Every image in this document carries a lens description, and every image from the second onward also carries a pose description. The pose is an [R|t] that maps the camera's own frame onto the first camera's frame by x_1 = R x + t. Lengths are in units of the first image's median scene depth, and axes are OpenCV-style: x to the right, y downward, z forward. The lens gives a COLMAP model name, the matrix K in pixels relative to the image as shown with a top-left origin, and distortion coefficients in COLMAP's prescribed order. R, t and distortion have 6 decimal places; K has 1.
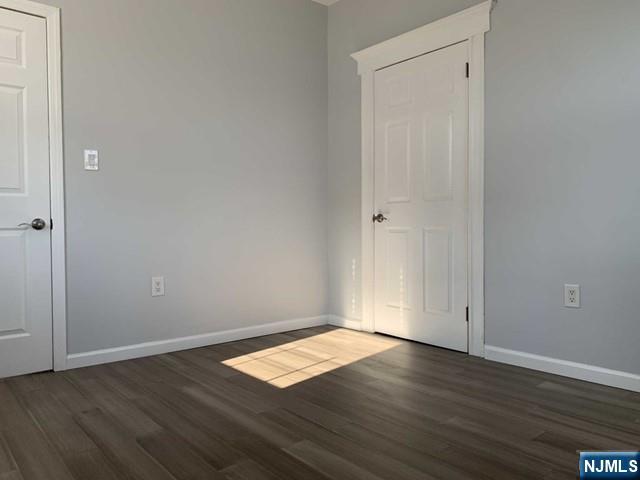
lens RADIAL K [[501.6, 0, 320.0], [0, 501.6, 240.0], [0, 0, 1]] dist [0.106281, -0.107639]
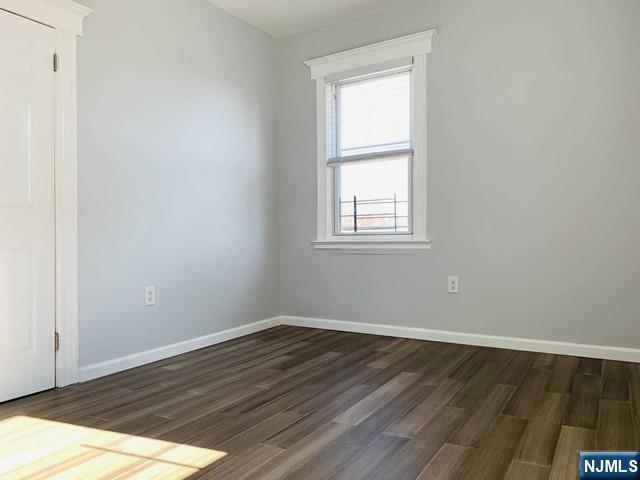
lens RADIAL K [[501.6, 0, 320.0], [0, 501.6, 240.0], [0, 0, 1]] dist [0.106281, -0.107639]
pose [[-0.339305, 0.010384, 0.940619, -0.906886], [0.037598, 0.999290, 0.002531, -0.016306], [-0.939925, 0.036225, -0.339454, 1.150681]]
